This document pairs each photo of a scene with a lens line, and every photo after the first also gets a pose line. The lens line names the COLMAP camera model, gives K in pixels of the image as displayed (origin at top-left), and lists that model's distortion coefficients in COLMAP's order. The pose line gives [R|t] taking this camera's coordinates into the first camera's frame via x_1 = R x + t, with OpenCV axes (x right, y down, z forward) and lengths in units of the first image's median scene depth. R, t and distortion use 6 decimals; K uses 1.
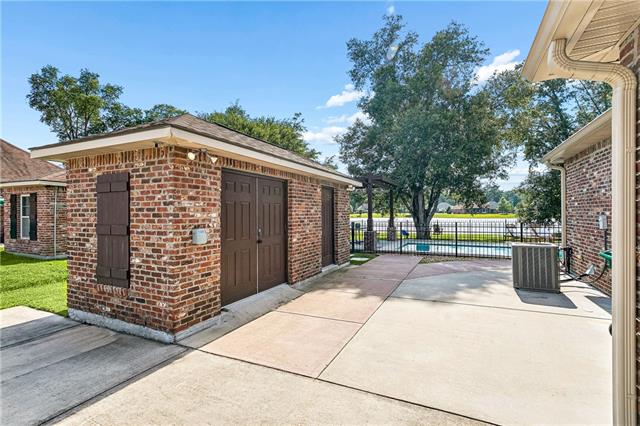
lens RADIAL K [[303.1, 0, 317.3], [0, 303.1, 210.3], [0, 0, 1]] dist [0.001975, 0.001198]
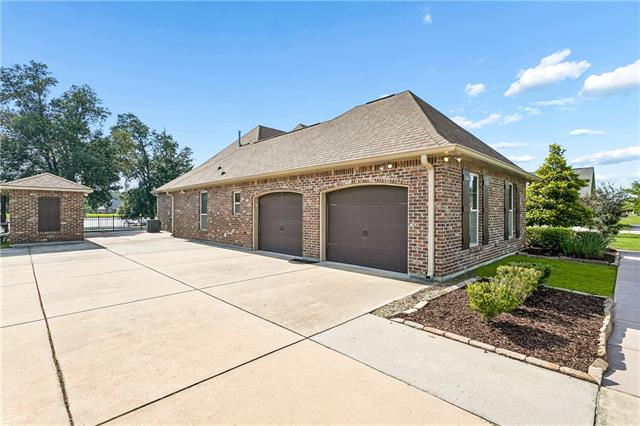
lens RADIAL K [[294.7, 0, 320.0], [0, 294.7, 213.0], [0, 0, 1]] dist [-0.019336, 0.000237]
pose [[0.310704, -0.001160, 0.950506, -0.486213], [-0.007007, 0.999969, 0.003511, 0.003664], [-0.950481, -0.007751, 0.310686, -0.478532]]
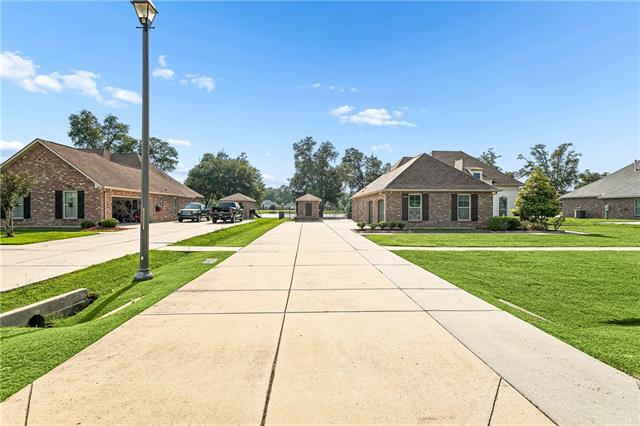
lens RADIAL K [[303.1, 0, 317.3], [0, 303.1, 210.3], [0, 0, 1]] dist [0.001975, 0.001198]
pose [[0.886740, -0.000708, 0.462268, -0.835976], [-0.003404, 0.999962, 0.008060, 0.003399], [-0.462256, -0.008720, 0.886703, -1.301800]]
